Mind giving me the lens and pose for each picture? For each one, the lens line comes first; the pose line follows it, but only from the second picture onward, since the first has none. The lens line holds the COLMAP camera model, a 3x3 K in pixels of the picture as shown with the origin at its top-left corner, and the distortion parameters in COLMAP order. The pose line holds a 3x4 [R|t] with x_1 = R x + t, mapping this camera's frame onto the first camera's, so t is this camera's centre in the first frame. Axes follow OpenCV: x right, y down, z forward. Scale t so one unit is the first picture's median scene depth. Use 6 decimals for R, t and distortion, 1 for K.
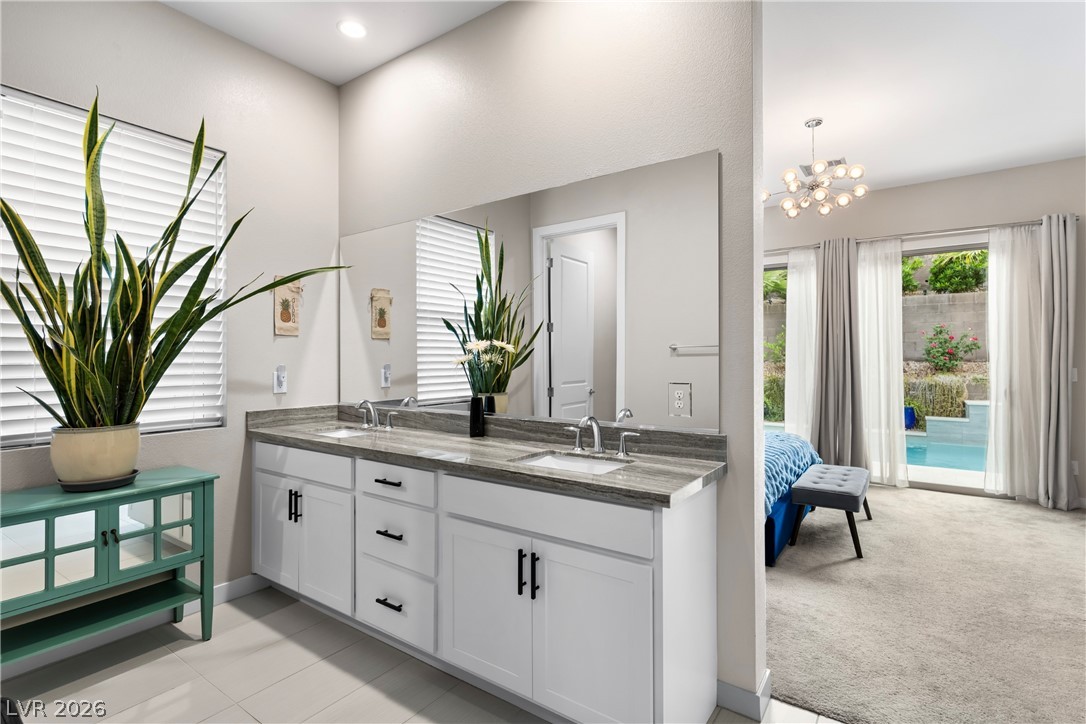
lens RADIAL K [[512.2, 0, 538.3], [0, 512.2, 357.7], [0, 0, 1]] dist [0.001733, 0.000661]
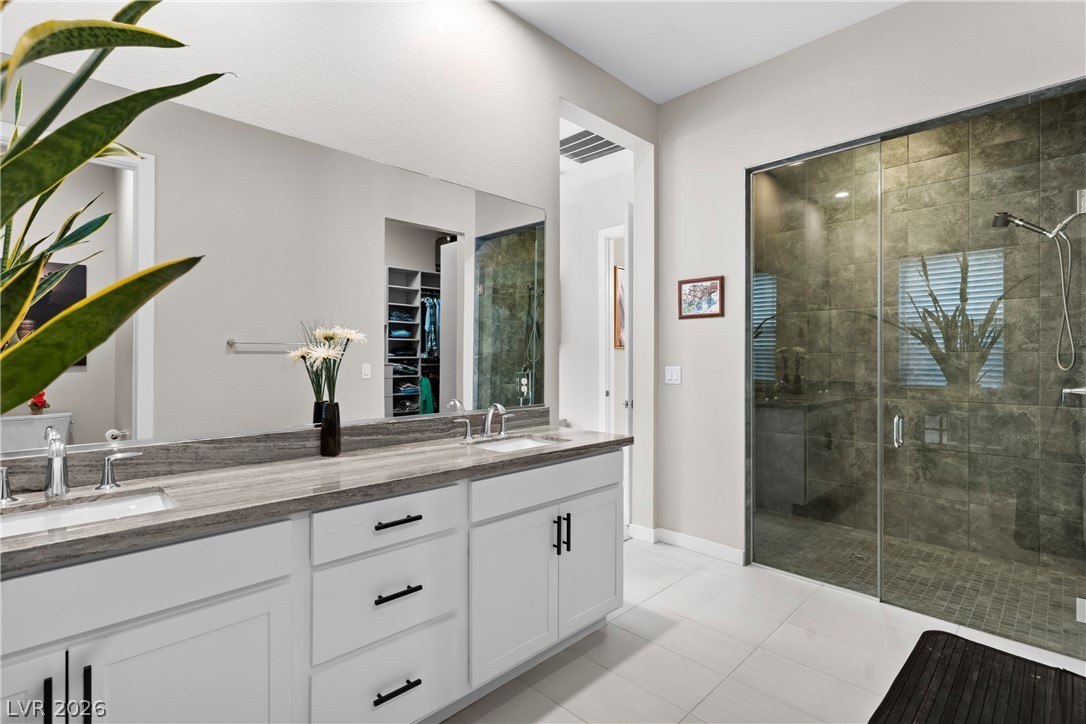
lens RADIAL K [[512.2, 0, 534.4], [0, 512.2, 358.6], [0, 0, 1]] dist [0.001733, 0.000661]
pose [[0.183767, 0.004957, 0.982957, -0.804165], [-0.004270, 0.999982, -0.004244, 0.013831], [-0.982961, -0.003417, 0.183785, 0.567170]]
